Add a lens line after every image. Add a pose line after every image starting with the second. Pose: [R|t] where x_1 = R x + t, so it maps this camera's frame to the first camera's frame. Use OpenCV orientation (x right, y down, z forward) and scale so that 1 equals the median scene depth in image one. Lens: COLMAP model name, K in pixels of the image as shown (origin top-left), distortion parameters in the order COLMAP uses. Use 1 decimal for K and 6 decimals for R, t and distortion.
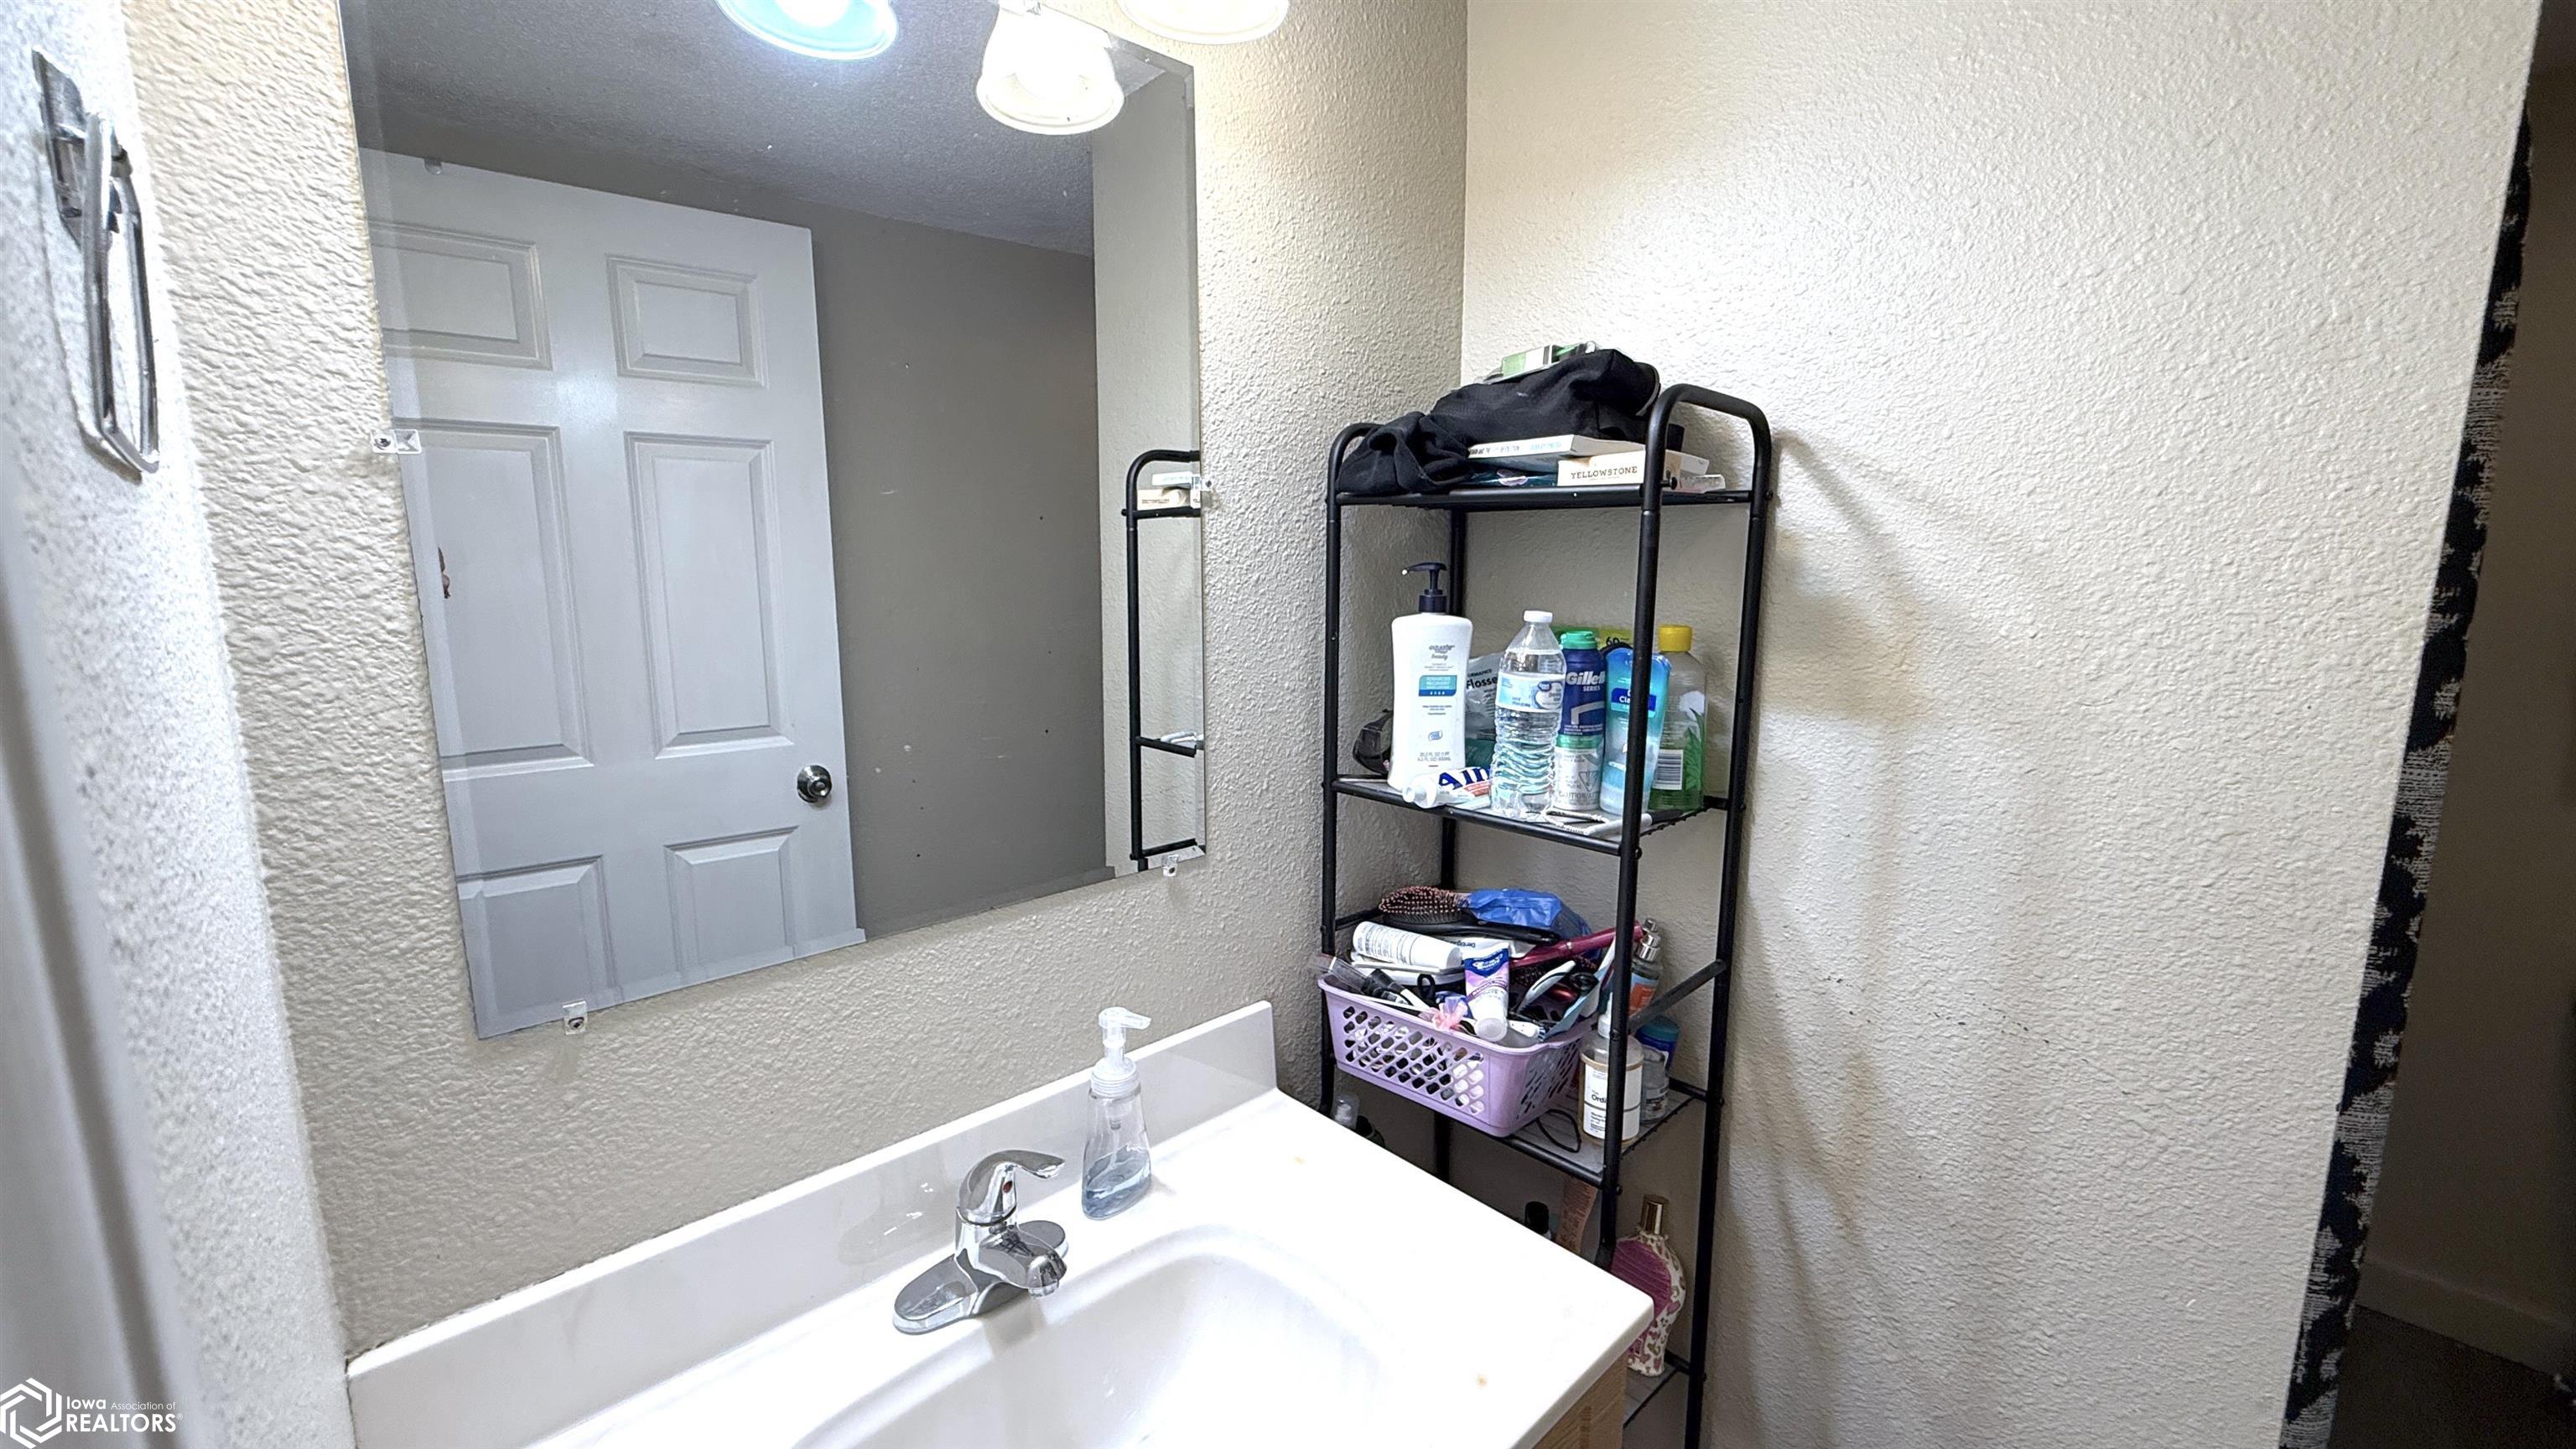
lens RADIAL K [[1026.0, 0, 1282.4], [0, 1026.0, 721.2], [0, 0, 1]] dist [-0.002656, 0.000052]
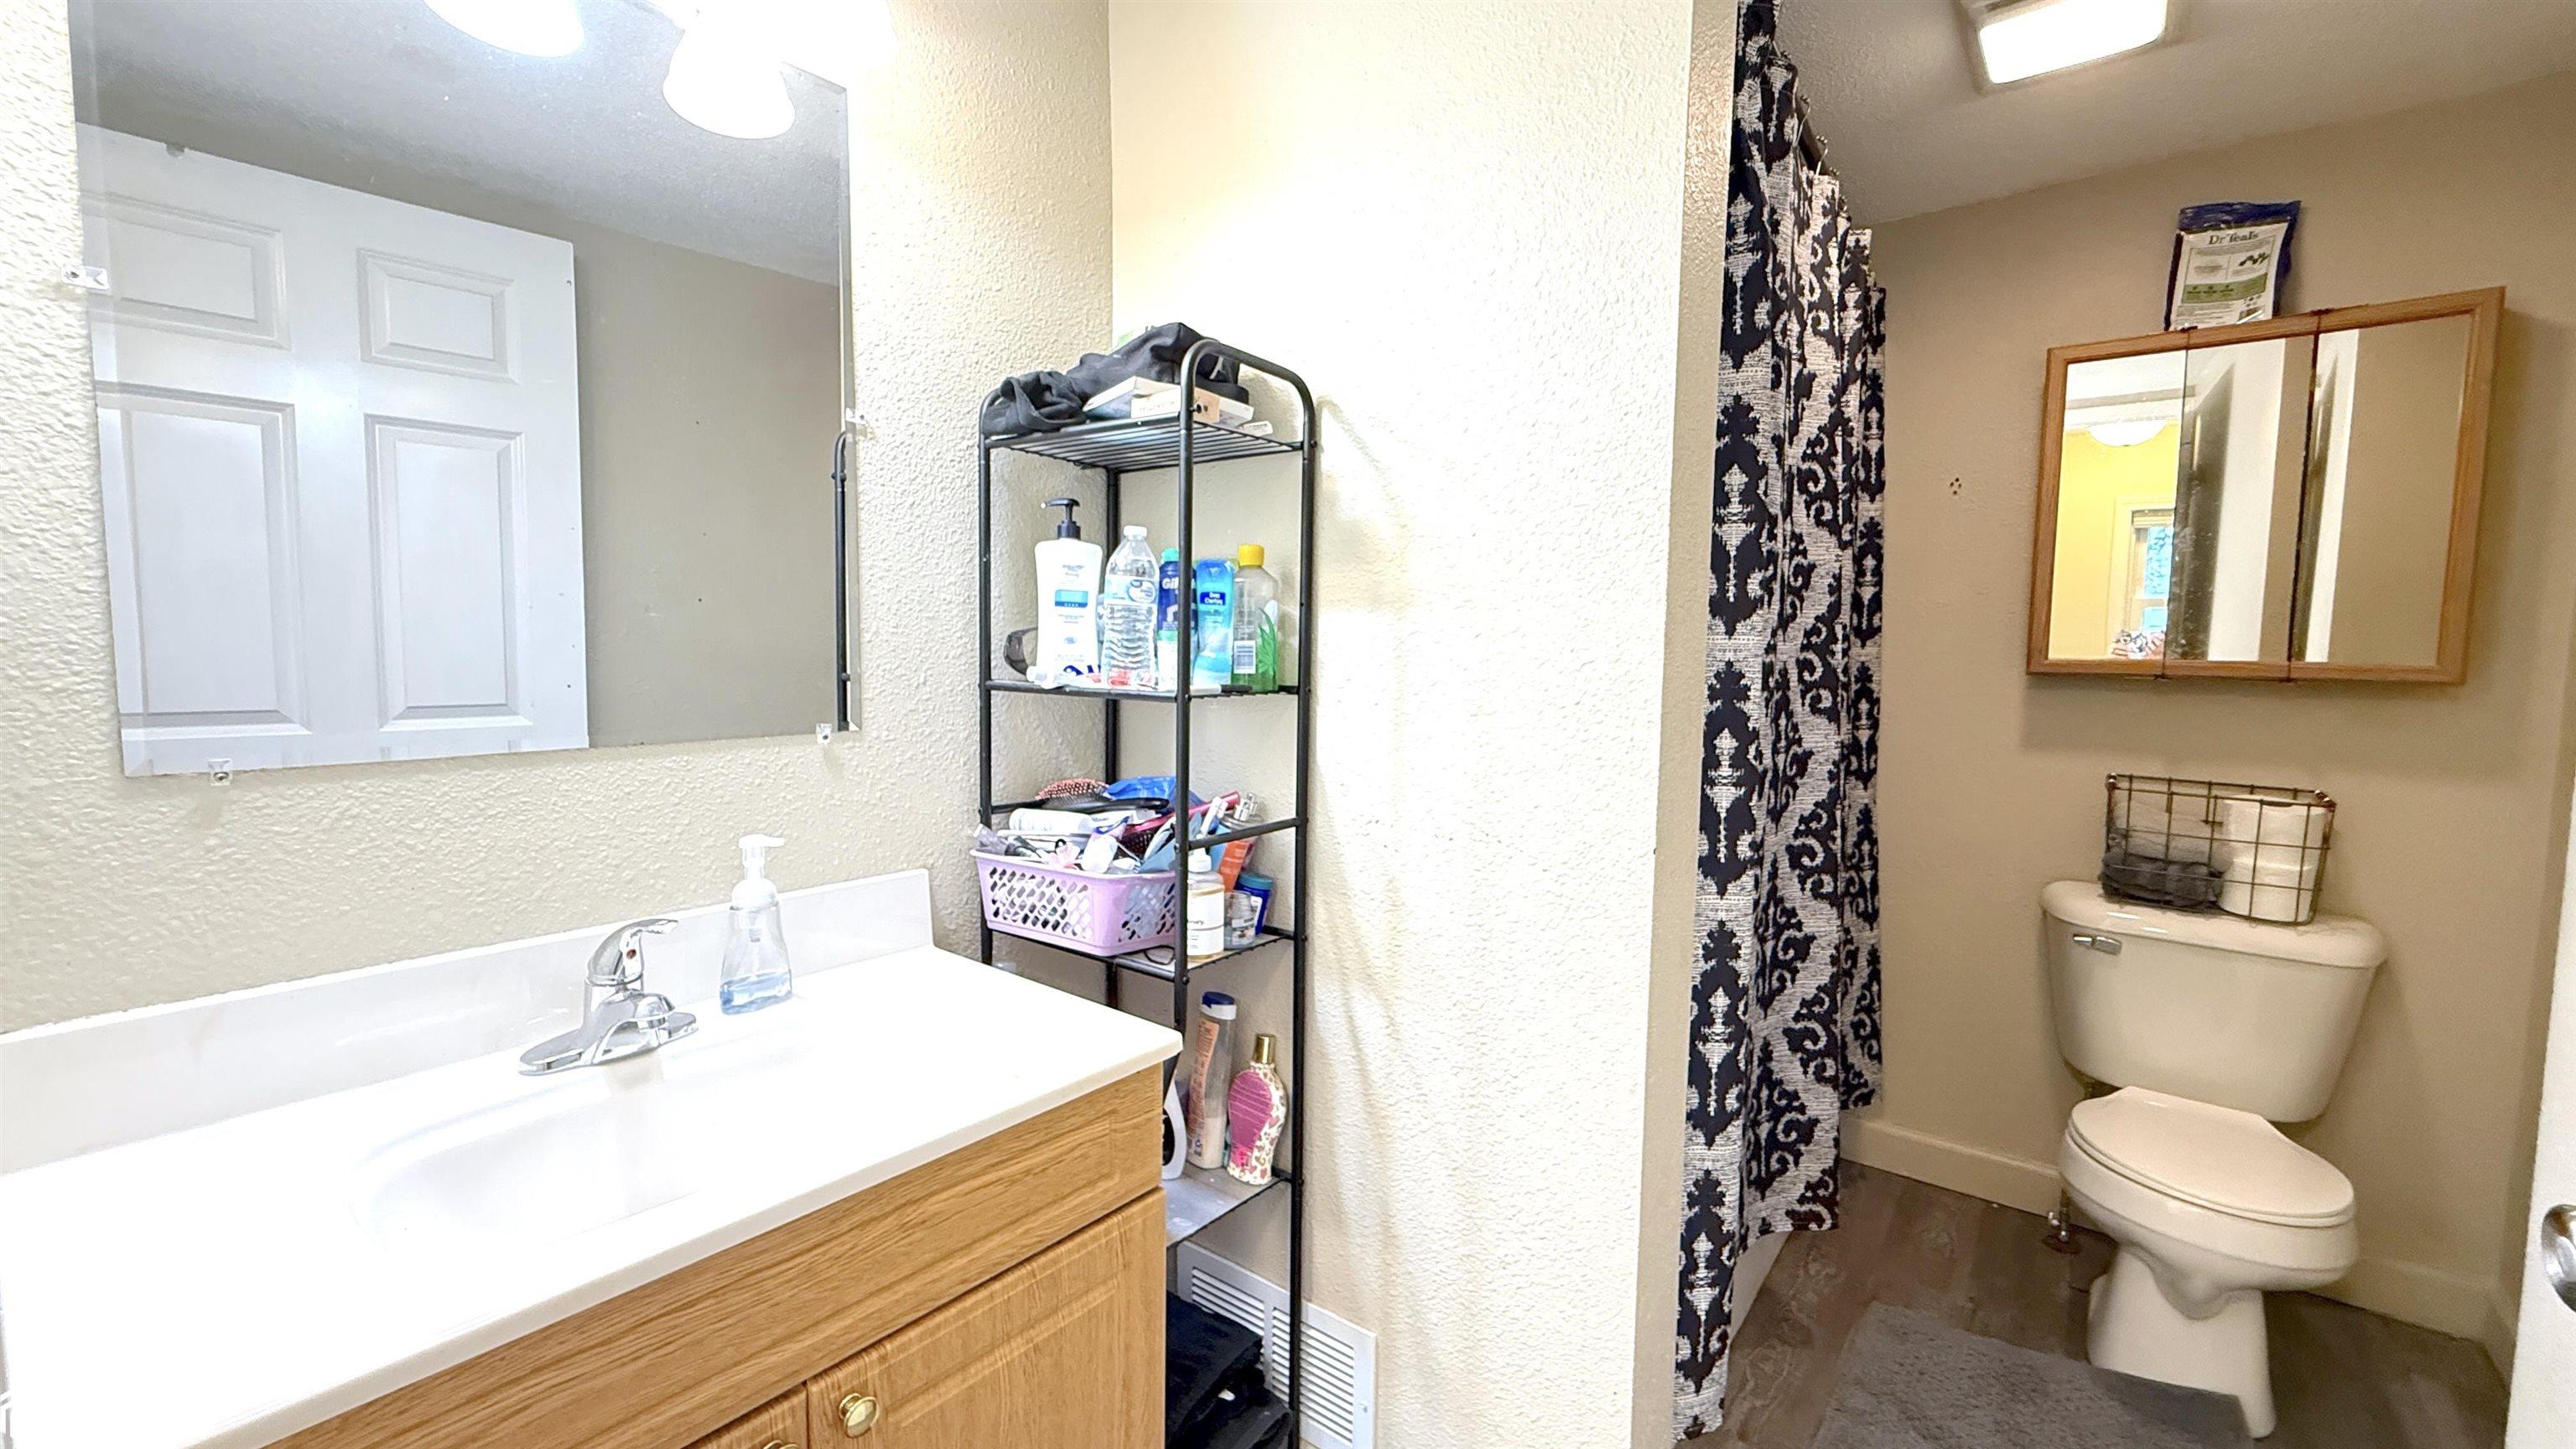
lens RADIAL K [[1026.0, 0, 1282.4], [0, 1026.0, 721.2], [0, 0, 1]] dist [-0.002656, 0.000052]
pose [[0.989869, 0.001399, 0.141980, 0.241752], [0.010533, 0.996473, -0.083249, 0.227586], [-0.141596, 0.083901, 0.986363, -0.235144]]
